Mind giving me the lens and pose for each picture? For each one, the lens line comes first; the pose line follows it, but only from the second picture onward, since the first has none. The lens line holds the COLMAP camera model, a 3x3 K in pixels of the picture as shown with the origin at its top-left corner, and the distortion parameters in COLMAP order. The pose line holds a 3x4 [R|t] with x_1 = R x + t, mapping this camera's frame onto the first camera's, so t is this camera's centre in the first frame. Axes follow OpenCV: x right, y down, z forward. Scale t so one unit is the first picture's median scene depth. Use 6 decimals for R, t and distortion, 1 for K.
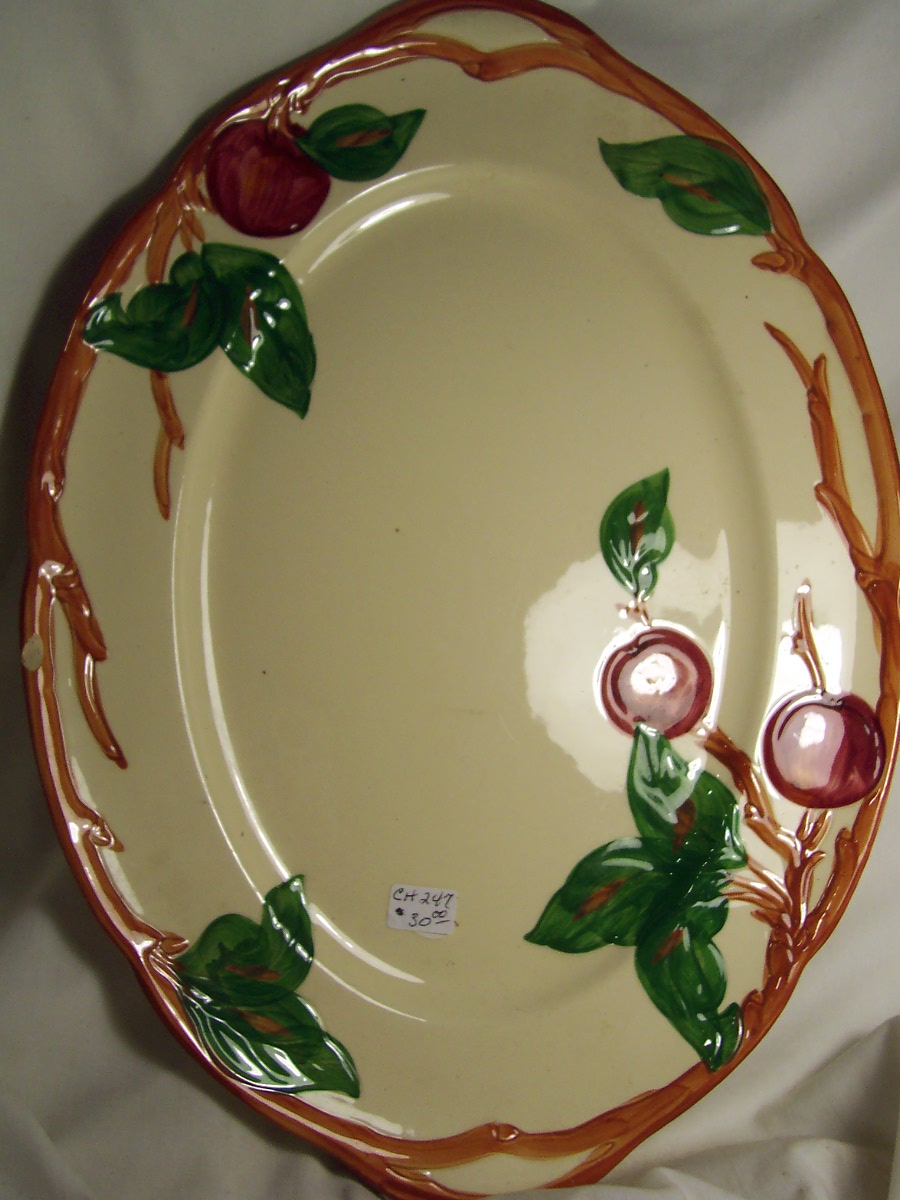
lens RADIAL K [[1280.8, 0, 453.0], [0, 1280.8, 600.3], [0, 0, 1]] dist [-0.129751, 0.000000]
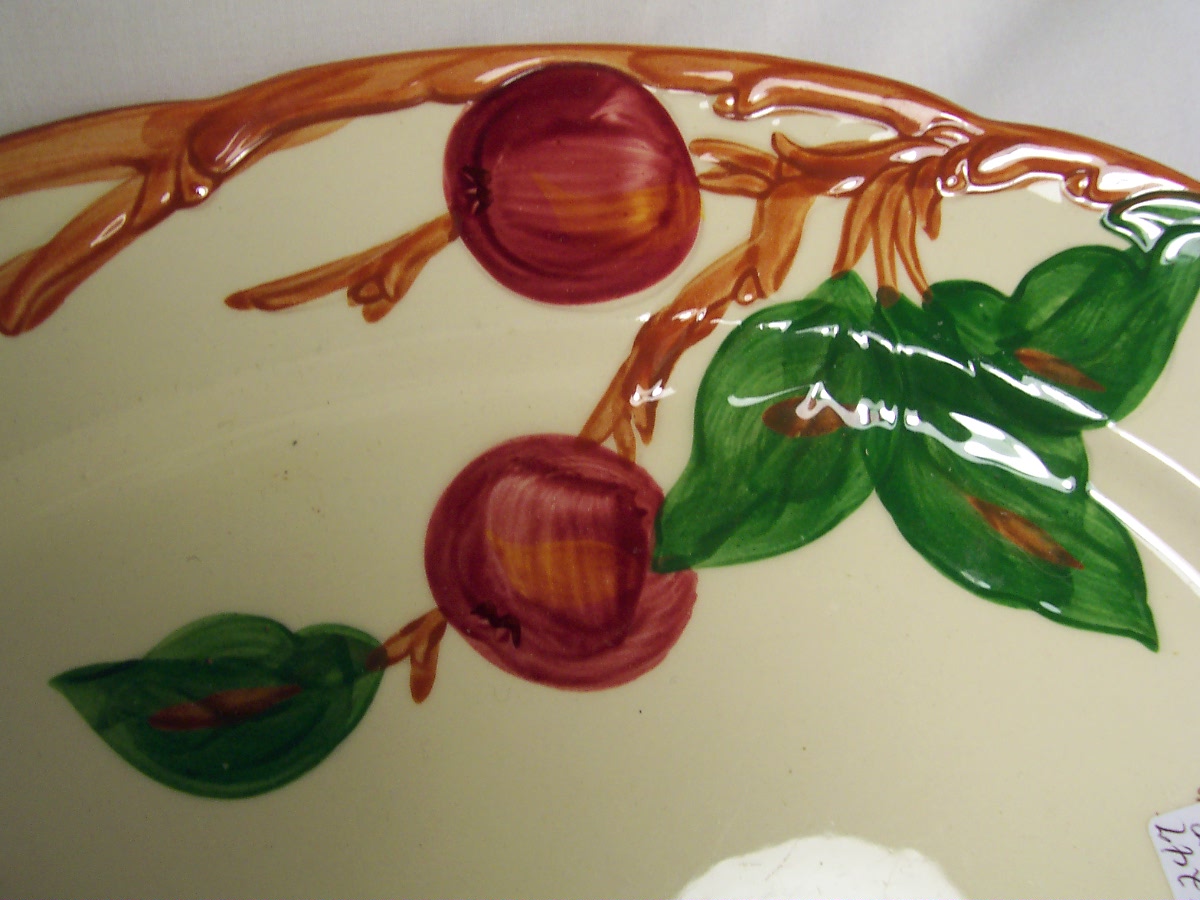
lens RADIAL K [[1280.8, 0, 605.8], [0, 1280.8, 450.4], [0, 0, 1]] dist [-0.129751, 0.000000]
pose [[-0.340307, -0.916272, 0.211274, 0.096314], [0.901989, -0.254597, 0.348705, -0.066521], [-0.265719, 0.309234, 0.913109, 0.595445]]
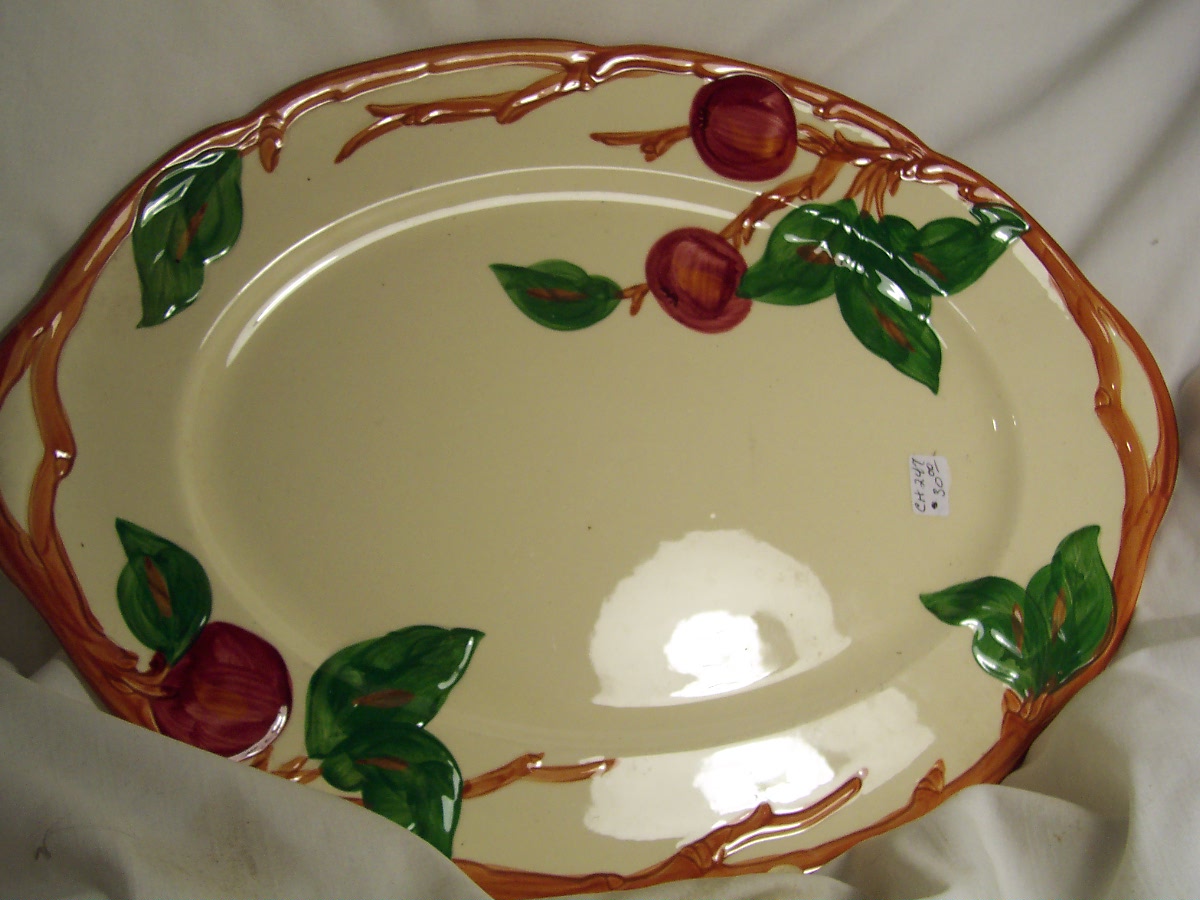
lens RADIAL K [[1280.8, 0, 599.9], [0, 1280.8, 453.0], [0, 0, 1]] dist [-0.129751, 0.000000]
pose [[-0.079629, -0.984801, 0.154359, -0.138268], [0.939086, -0.022176, 0.342967, -0.380075], [-0.334331, 0.172266, 0.926578, 0.088687]]
